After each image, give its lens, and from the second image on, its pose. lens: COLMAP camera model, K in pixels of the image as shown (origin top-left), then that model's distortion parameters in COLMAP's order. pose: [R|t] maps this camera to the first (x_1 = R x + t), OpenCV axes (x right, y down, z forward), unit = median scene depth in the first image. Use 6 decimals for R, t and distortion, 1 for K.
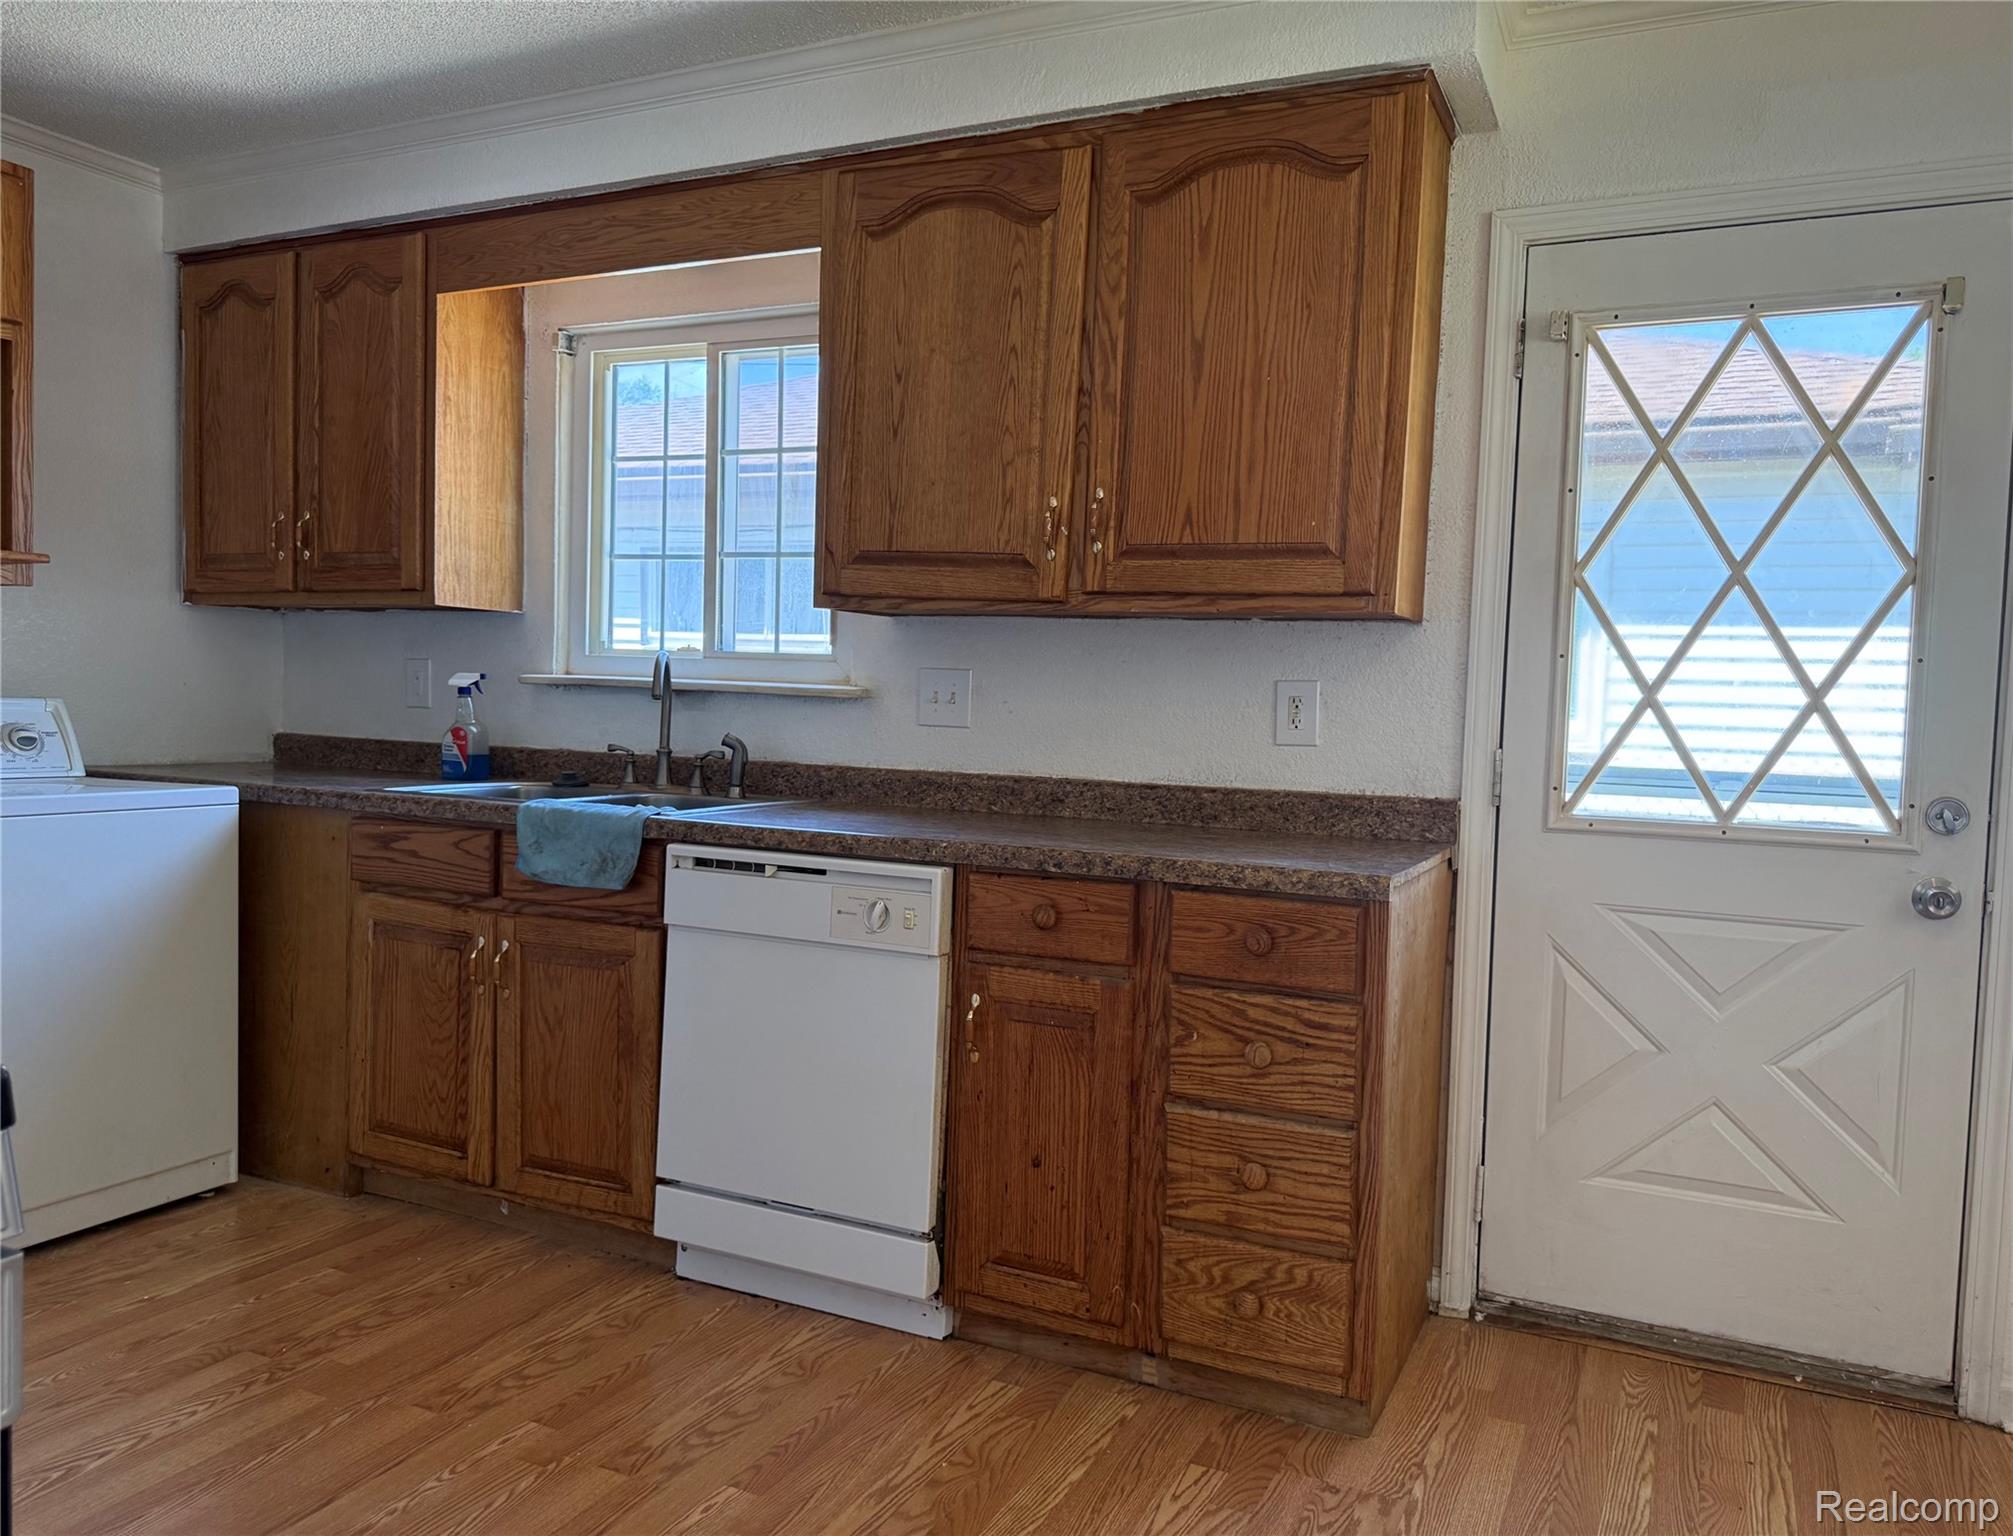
lens RADIAL K [[1455.5, 0, 1006.2], [0, 1455.5, 773.6], [0, 0, 1]] dist [0.115247, -0.169970]
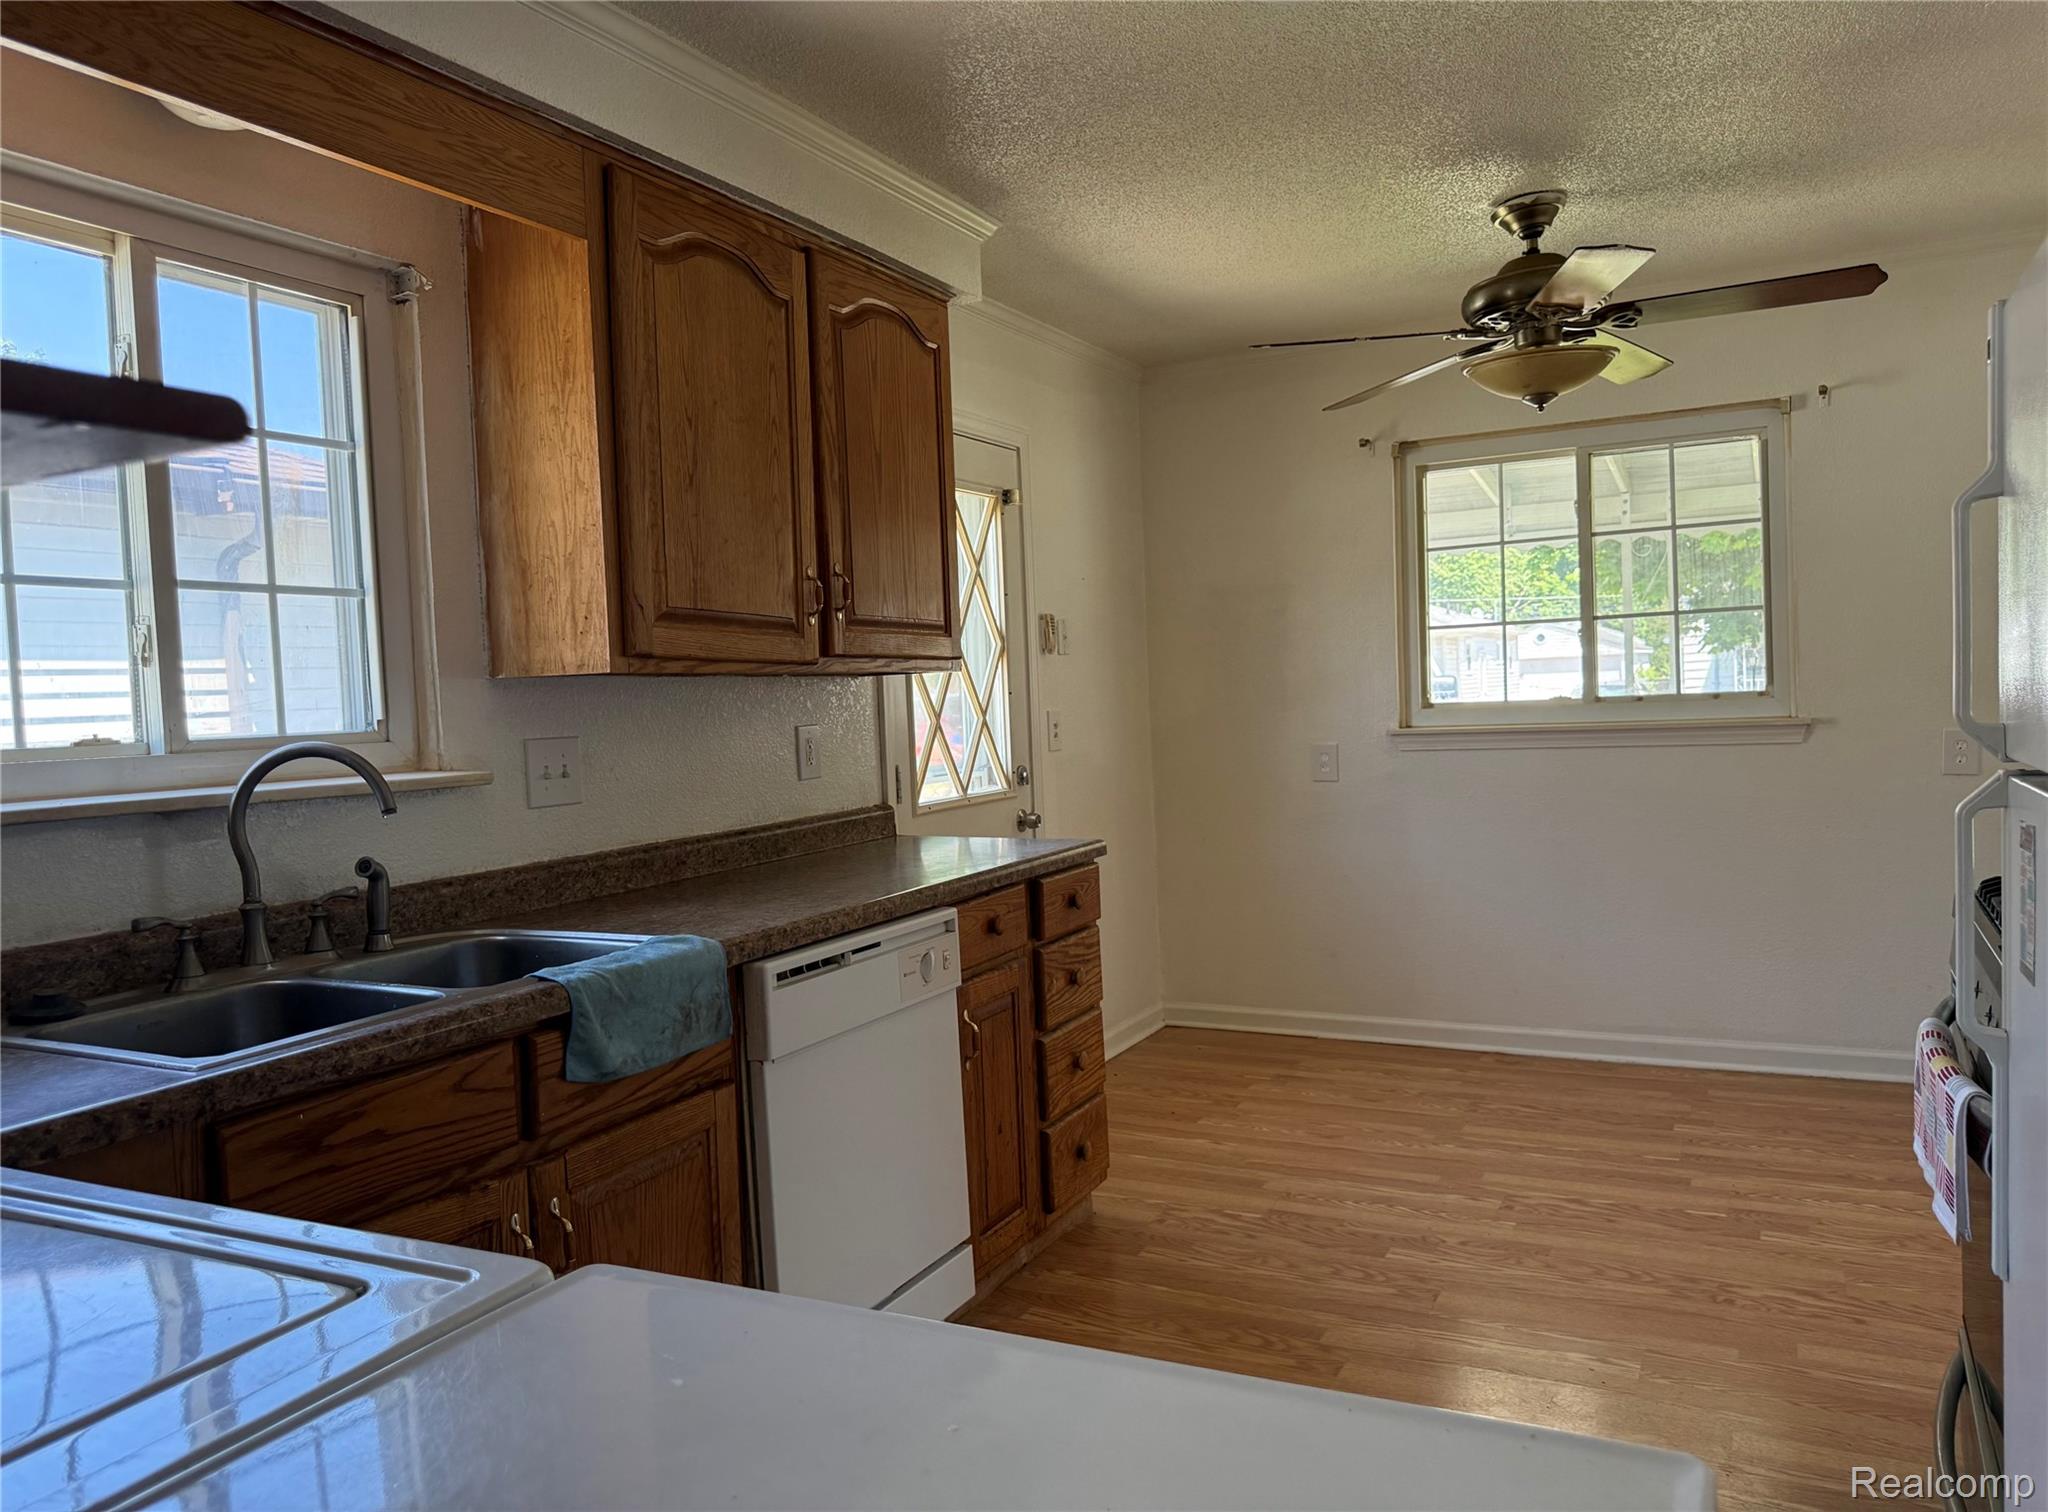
lens RADIAL K [[1458.3, 0, 1032.2], [0, 1458.3, 742.4], [0, 0, 1]] dist [0.112268, -0.178603]
pose [[0.027025, -0.069322, 0.997228, -1.039381], [0.095959, 0.993165, 0.066439, -0.116140], [-0.995018, 0.093898, 0.033492, 0.806504]]
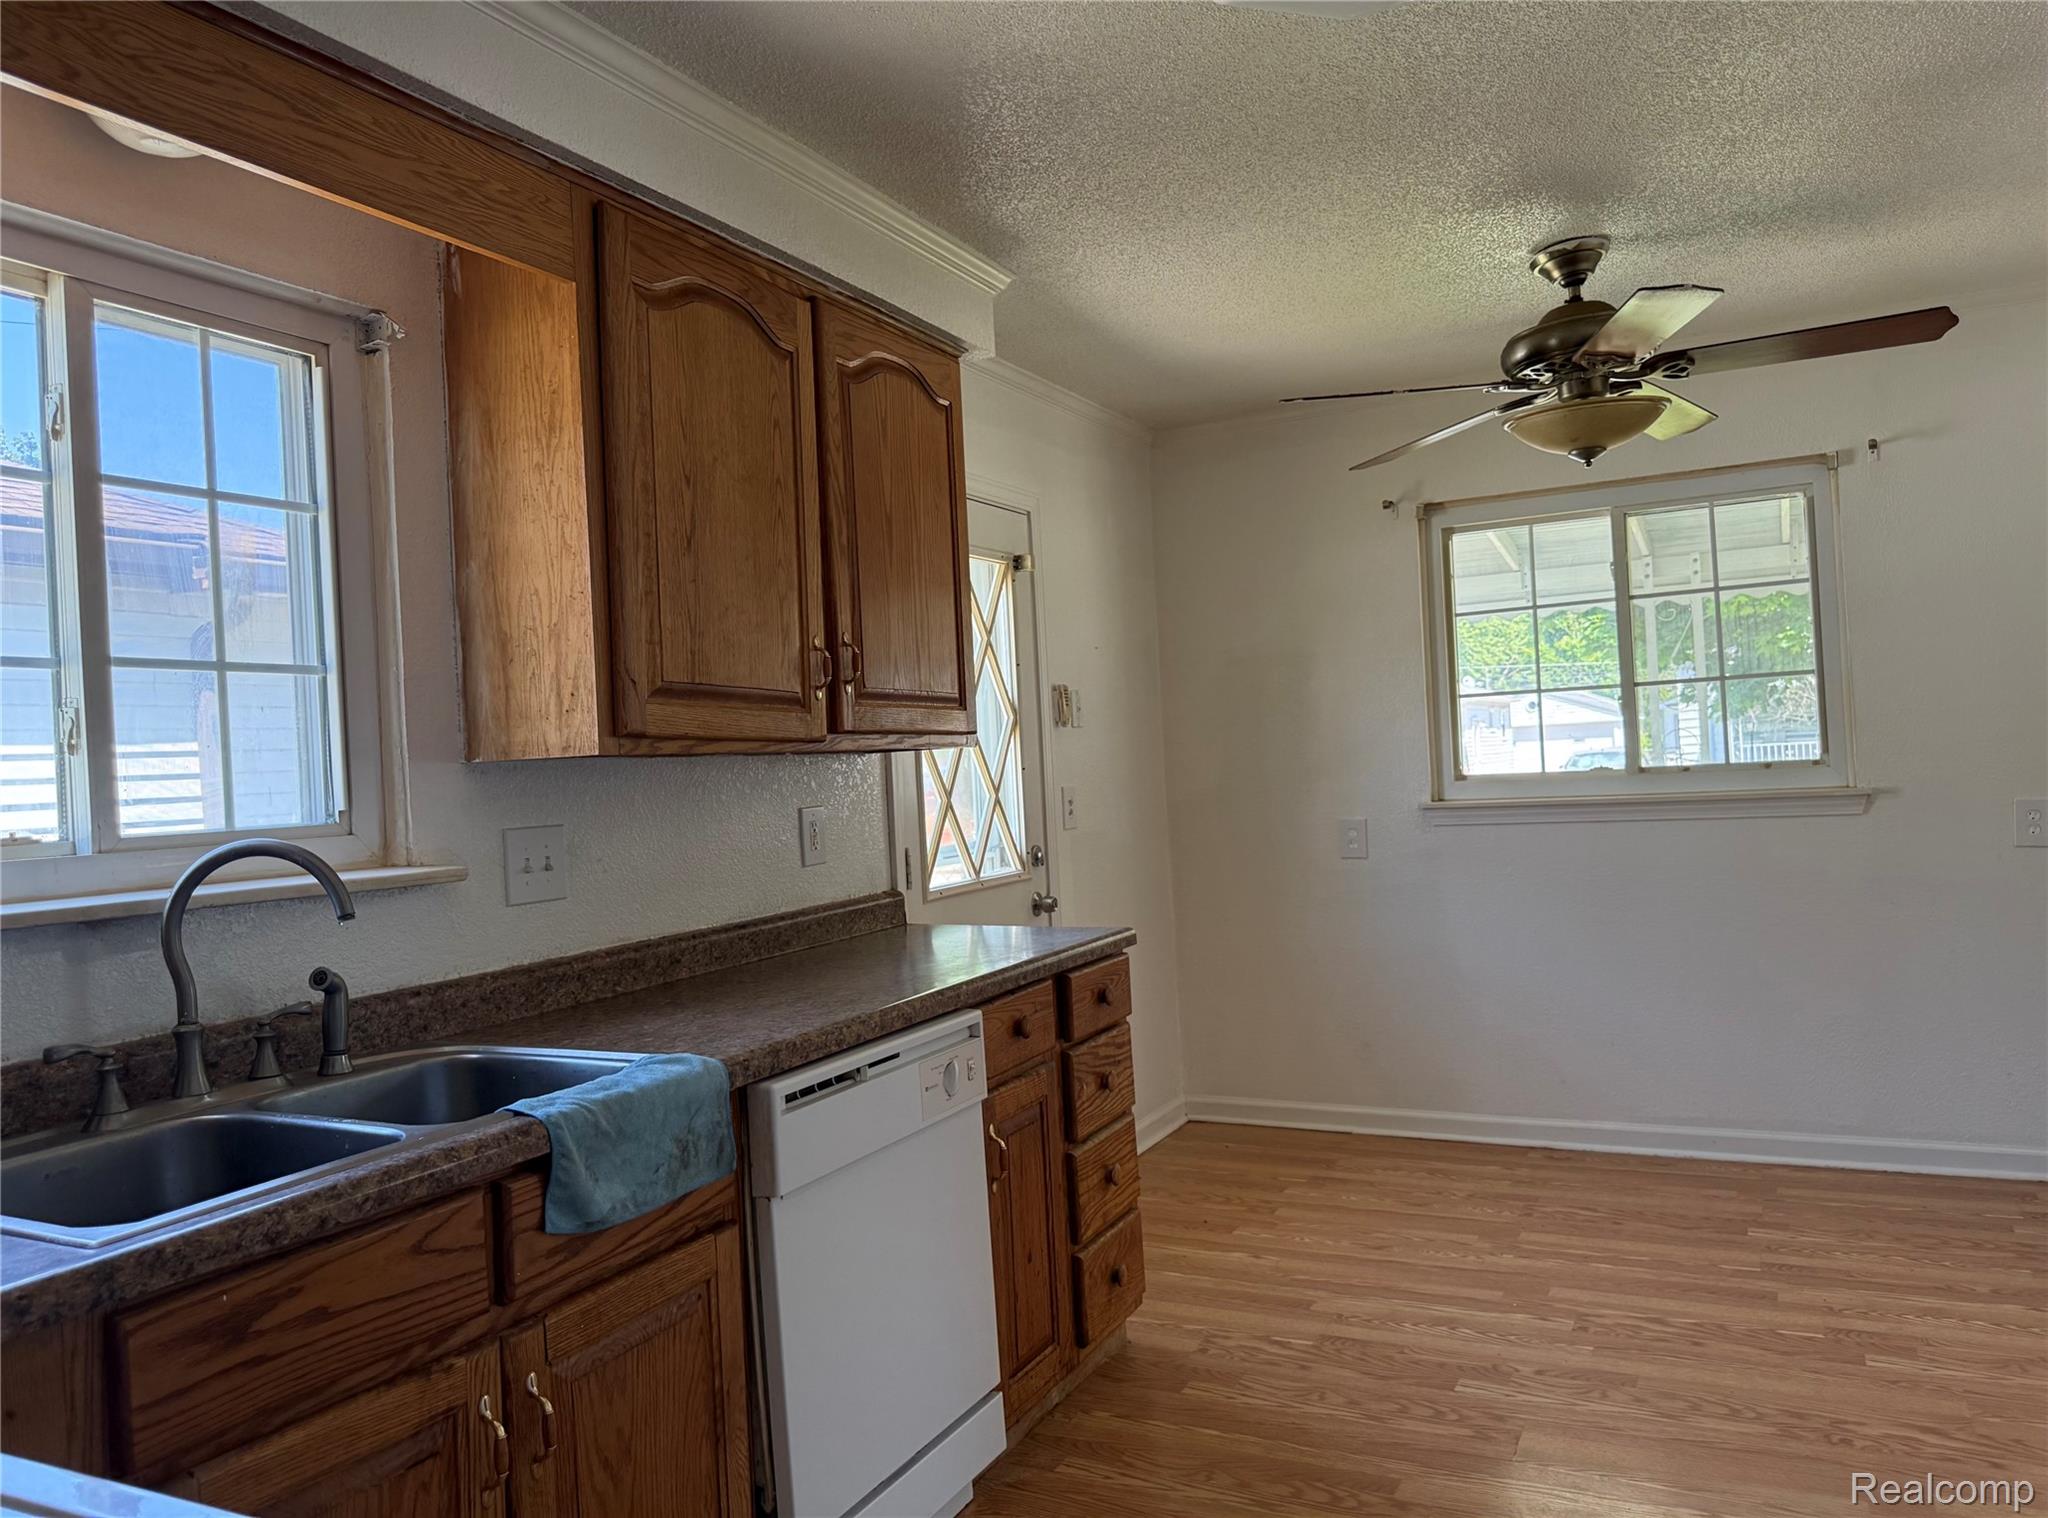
lens RADIAL K [[1467.6, 0, 1032.8], [0, 1467.6, 746.6], [0, 0, 1]] dist [0.083724, -0.112418]
pose [[0.020434, -0.023378, 0.999518, -0.953728], [0.105933, 0.994150, 0.021087, -0.119861], [-0.994163, 0.105451, 0.022791, 0.832987]]
